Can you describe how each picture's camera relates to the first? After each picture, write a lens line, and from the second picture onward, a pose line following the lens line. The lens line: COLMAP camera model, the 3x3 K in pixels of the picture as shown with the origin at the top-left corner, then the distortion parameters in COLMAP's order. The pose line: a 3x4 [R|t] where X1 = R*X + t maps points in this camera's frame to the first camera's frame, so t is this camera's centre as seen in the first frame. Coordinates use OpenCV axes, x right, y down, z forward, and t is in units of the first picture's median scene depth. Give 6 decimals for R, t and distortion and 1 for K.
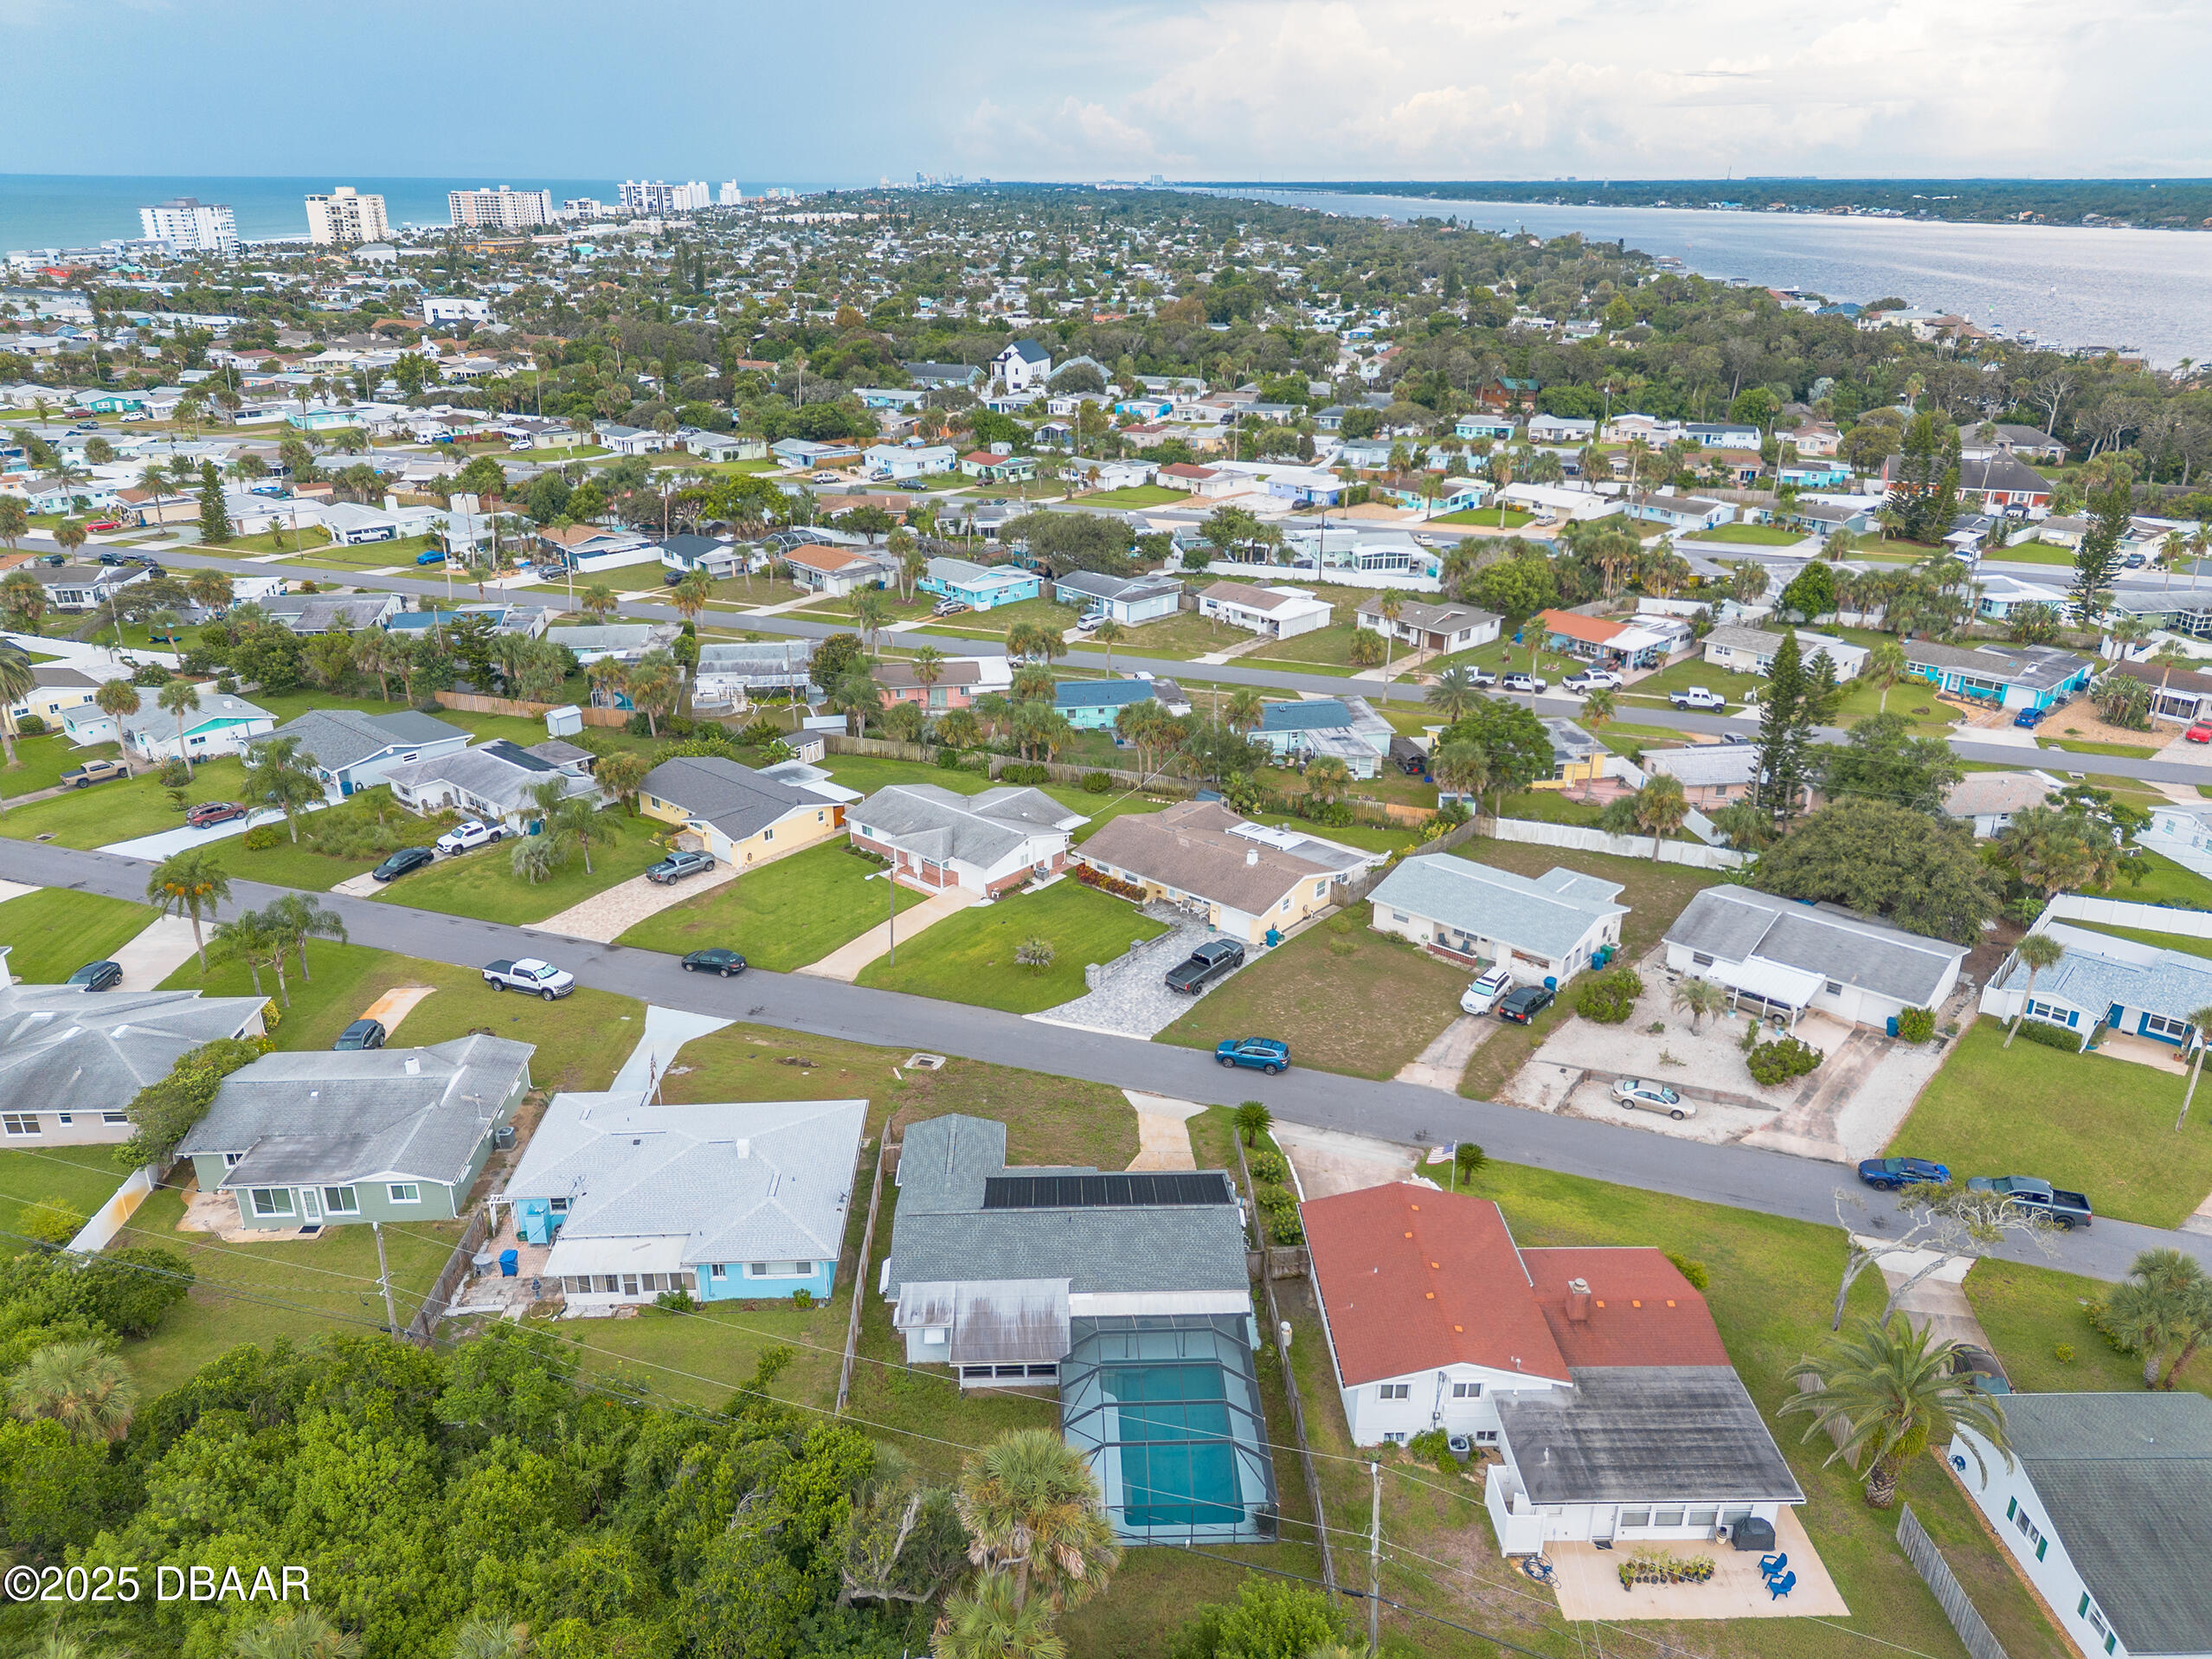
lens RADIAL K [[1552.7, 0, 1101.2], [0, 1552.7, 833.4], [0, 0, 1]] dist [0.079976, -0.079445]
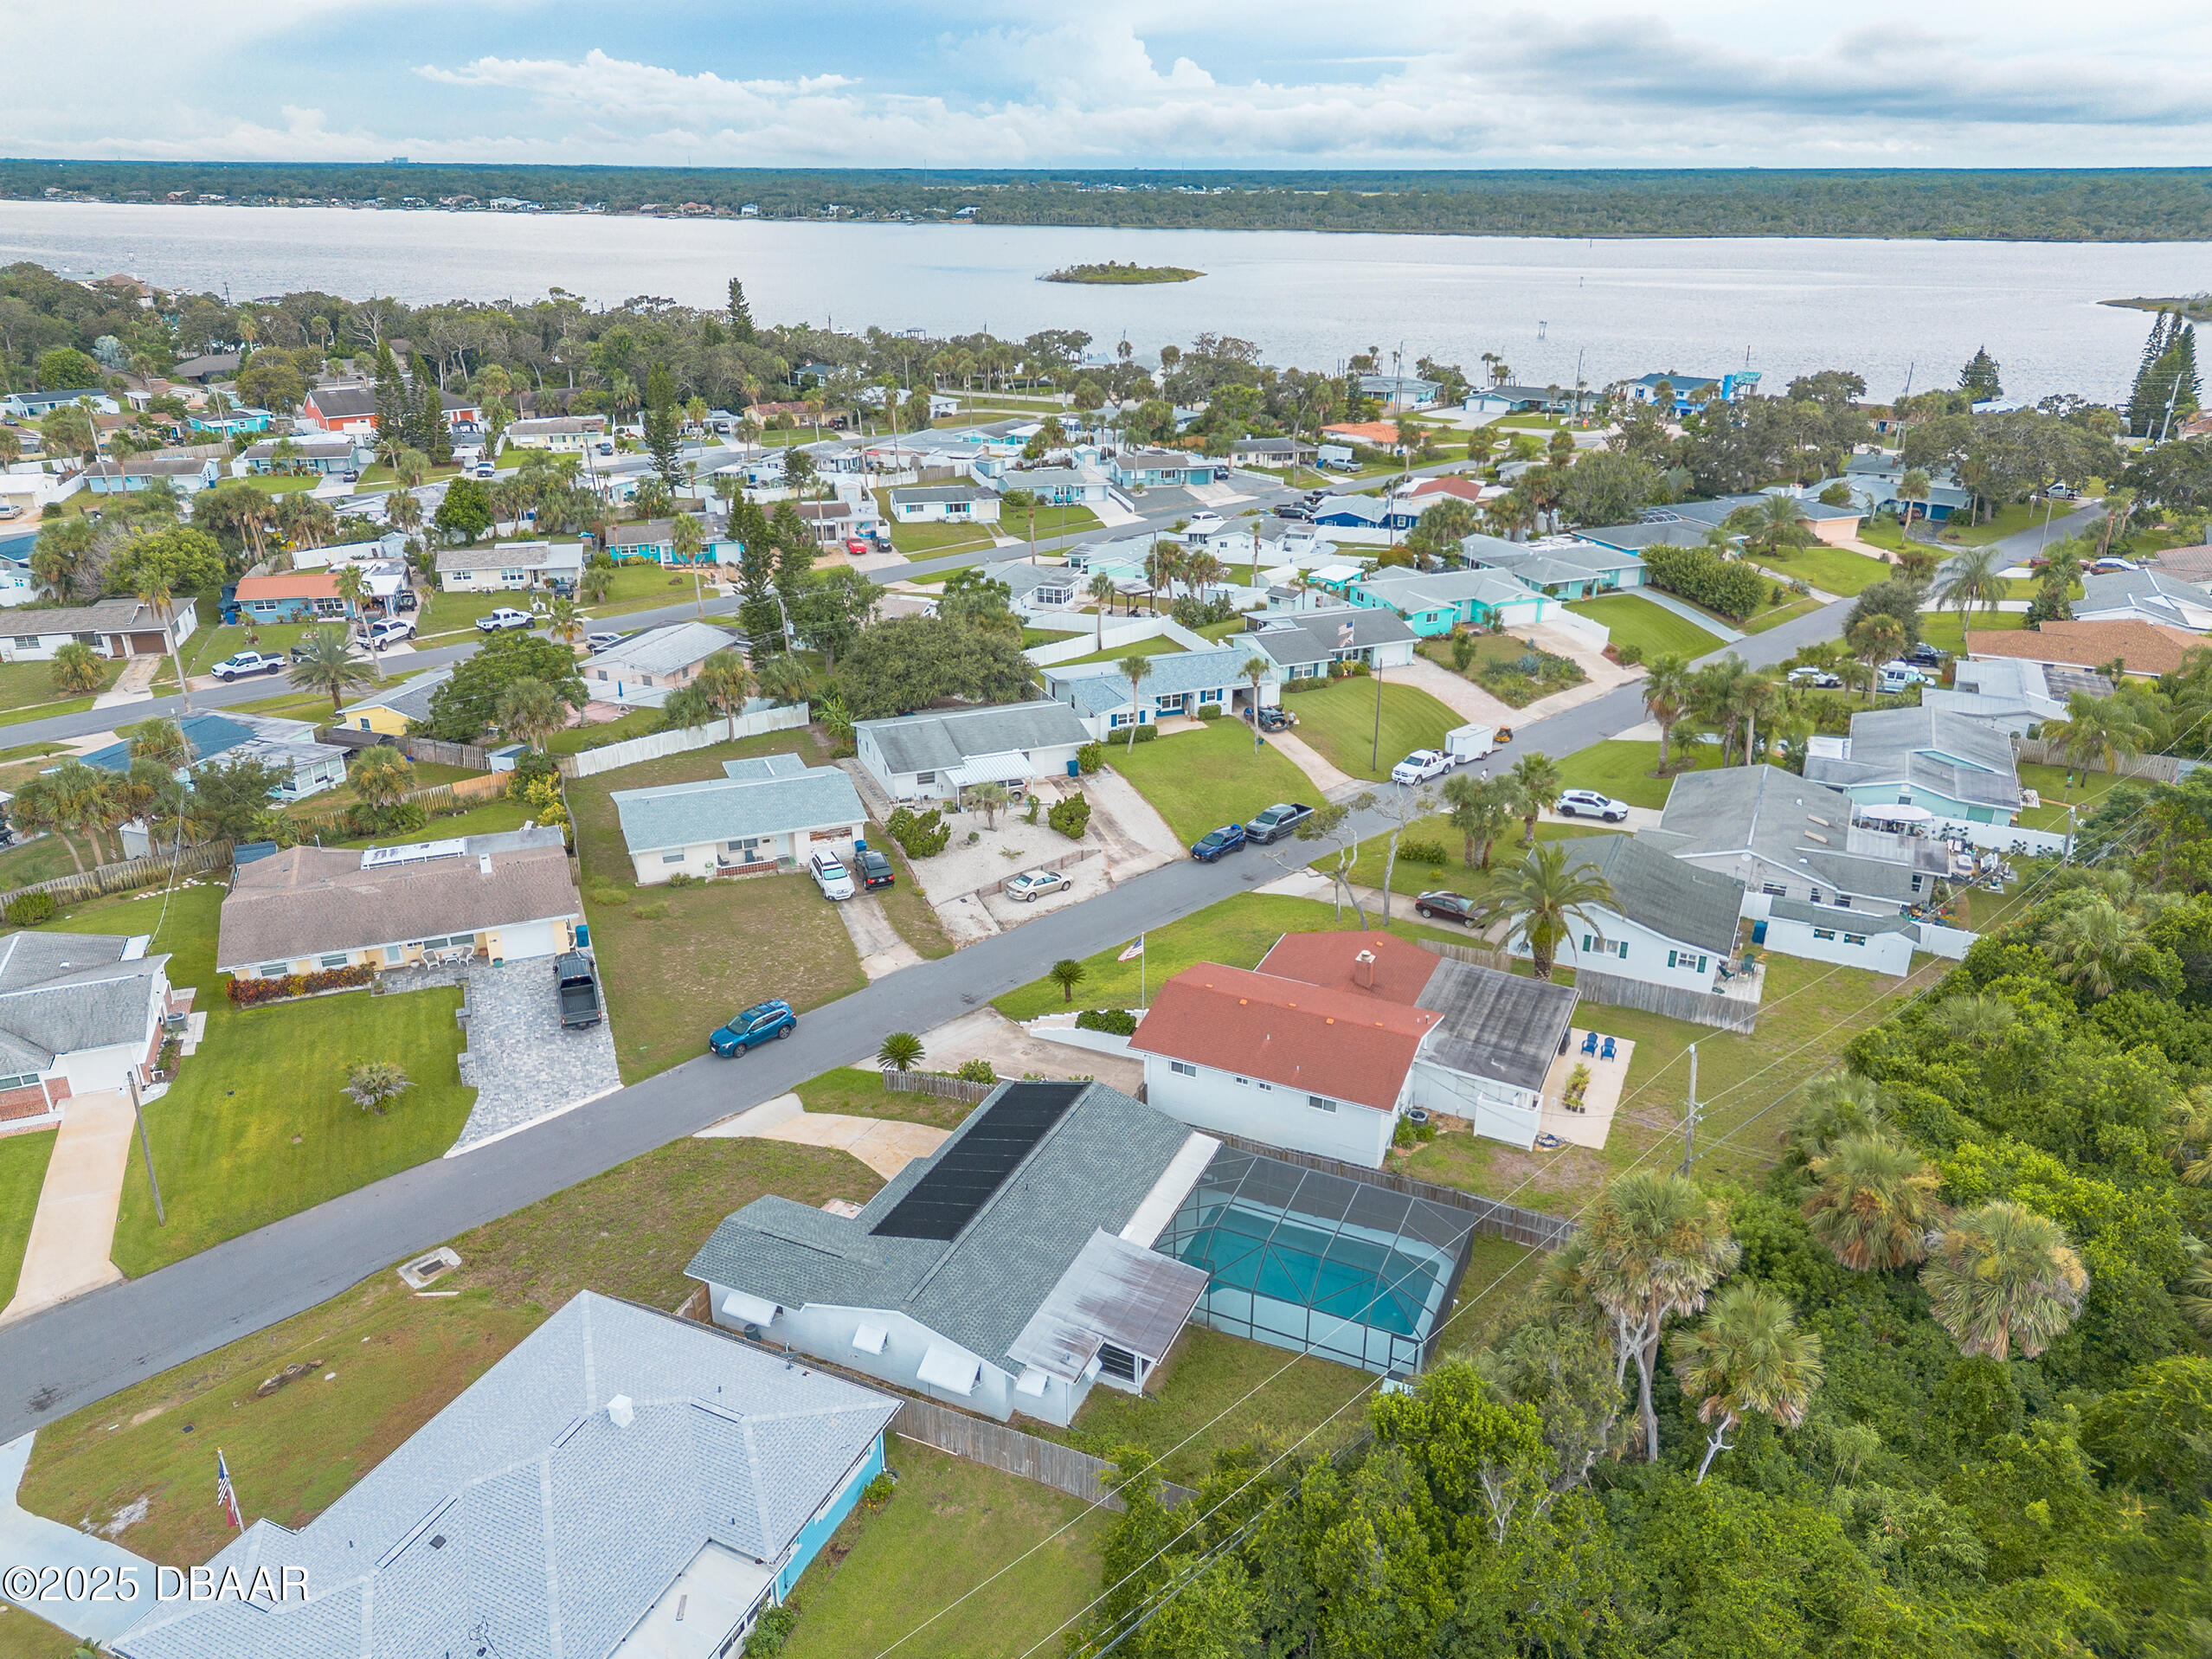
lens RADIAL K [[1552.7, 0, 1101.2], [0, 1552.7, 833.4], [0, 0, 1]] dist [0.079976, -0.079445]
pose [[0.456323, -0.348029, 0.818930, -0.362005], [0.339918, 0.918718, 0.201029, -0.046839], [-0.822329, 0.186635, 0.537533, 0.285926]]
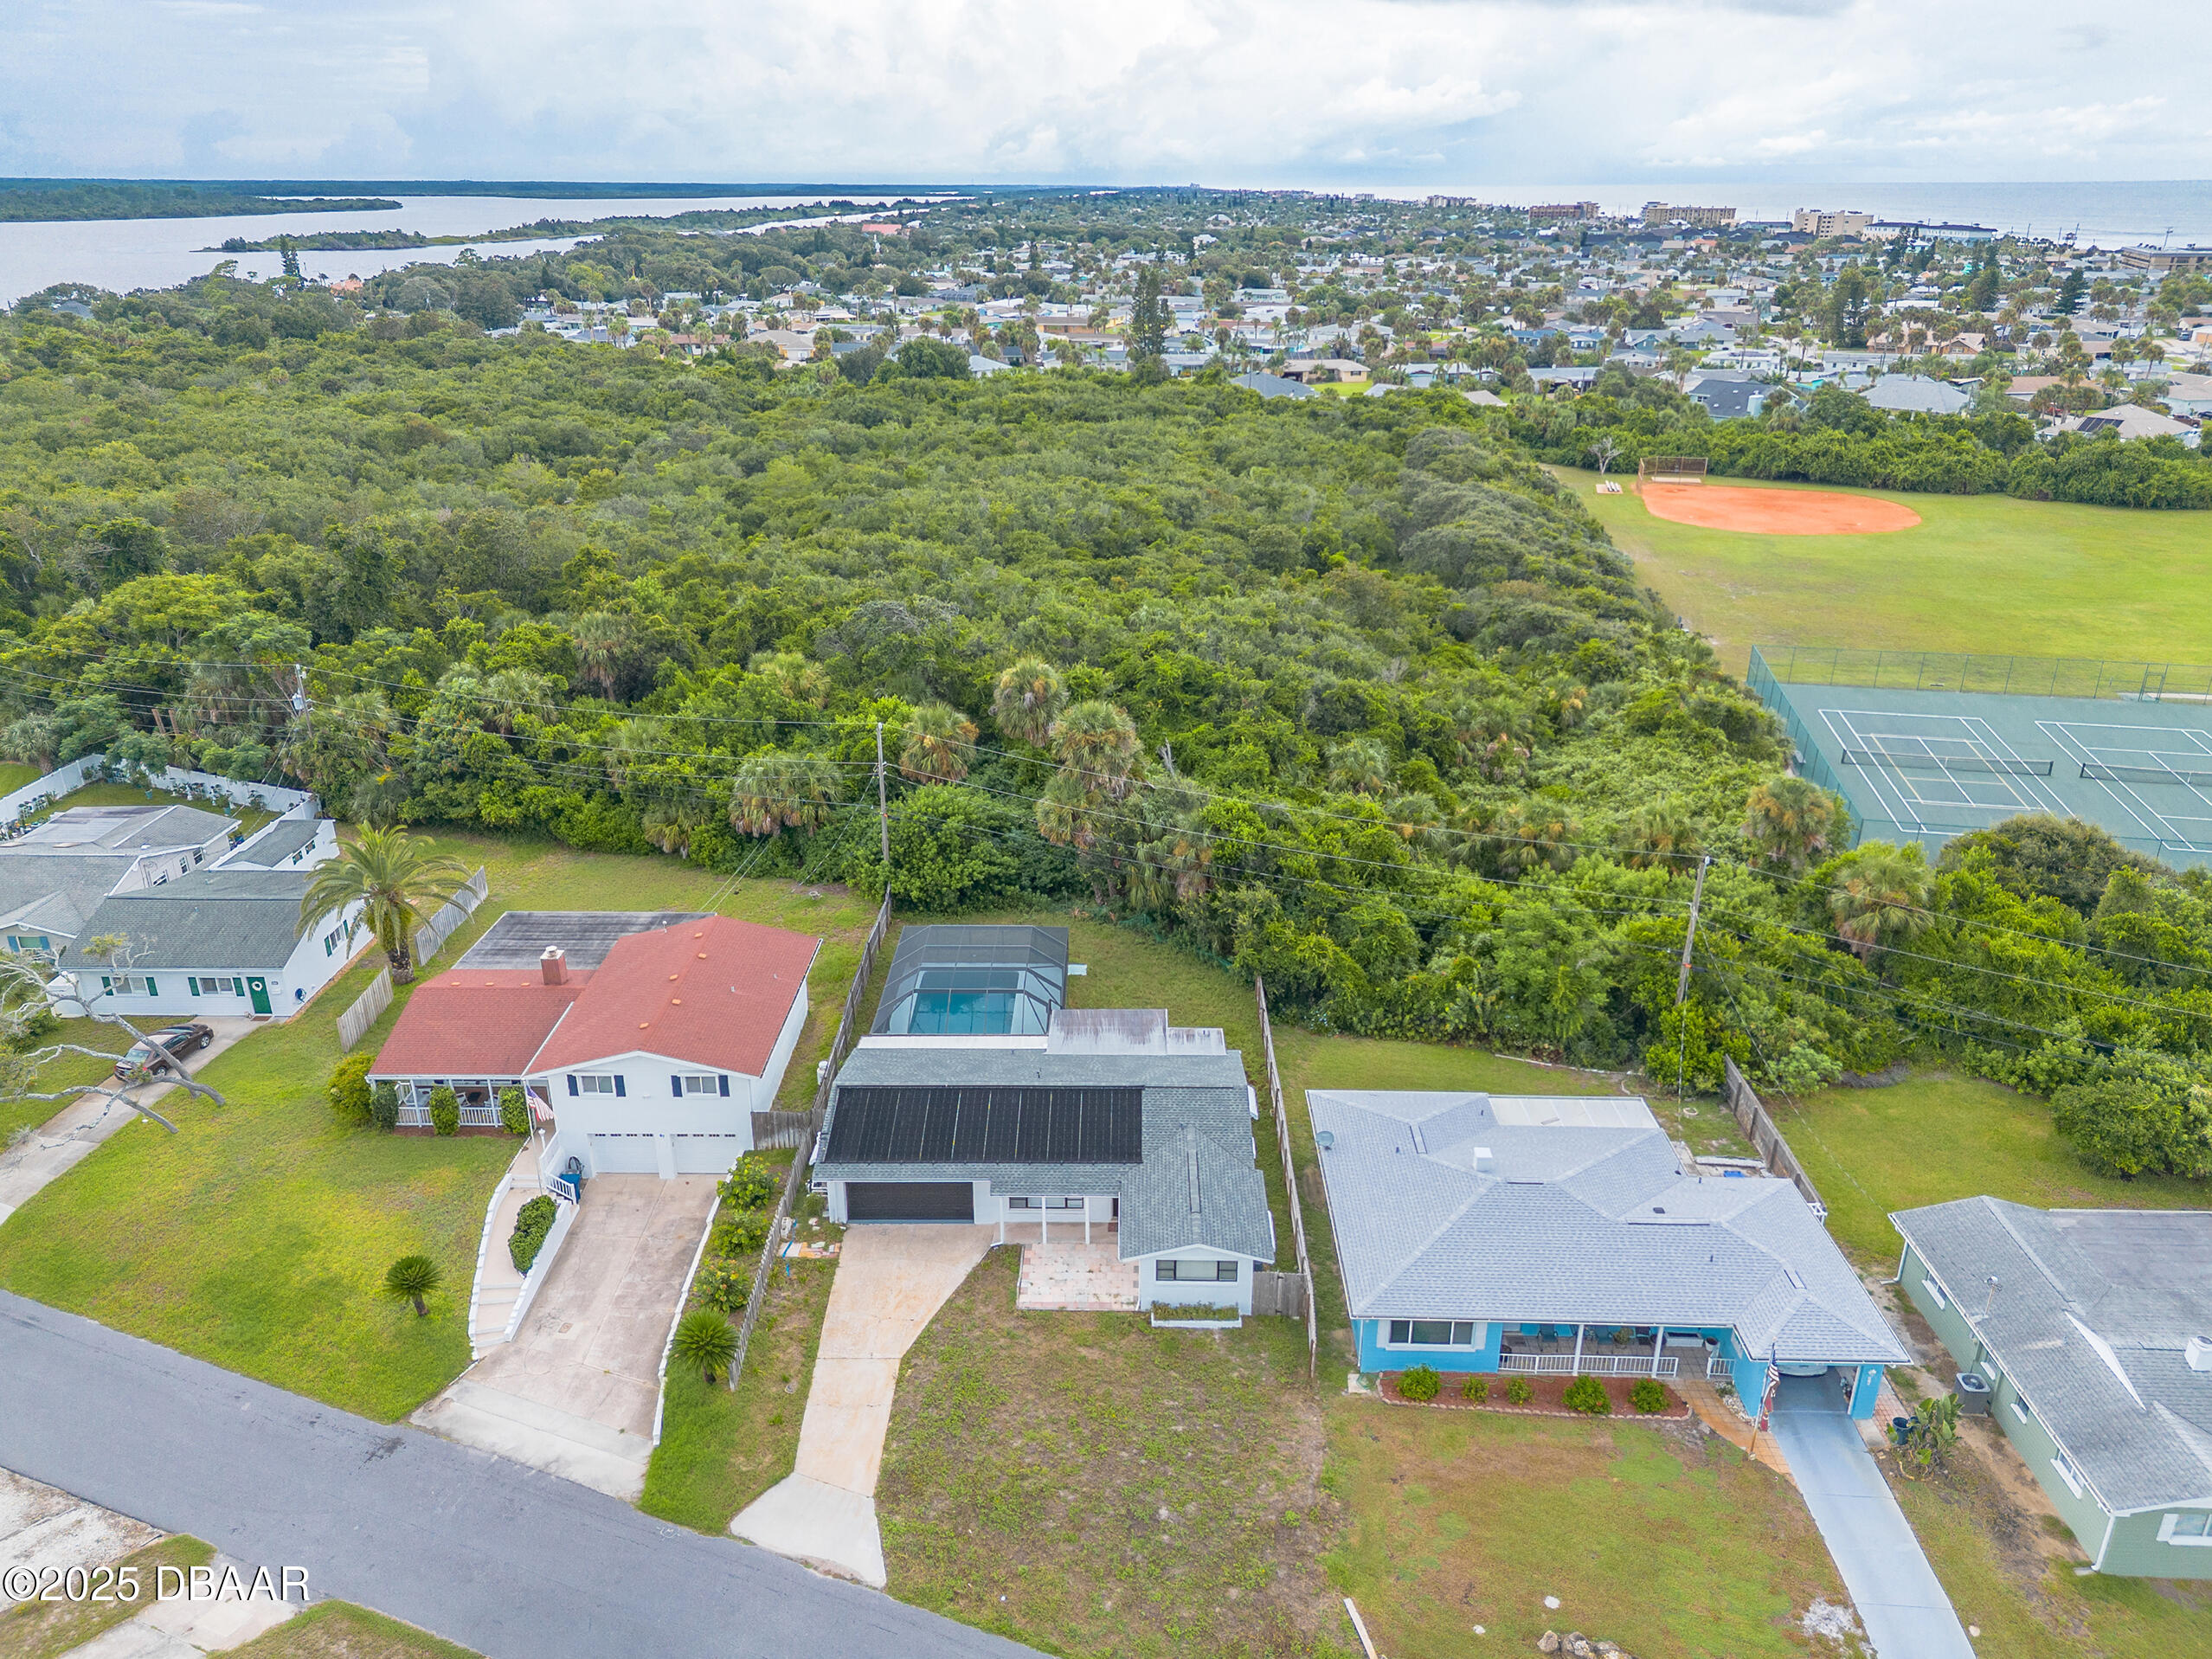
lens RADIAL K [[1552.7, 0, 1101.2], [0, 1552.7, 833.4], [0, 0, 1]] dist [0.079976, -0.079445]
pose [[-0.998365, -0.023590, 0.052070, -0.055048], [0.020194, 0.706616, 0.707309, -0.258283], [-0.053479, 0.707204, -0.704984, 0.881388]]
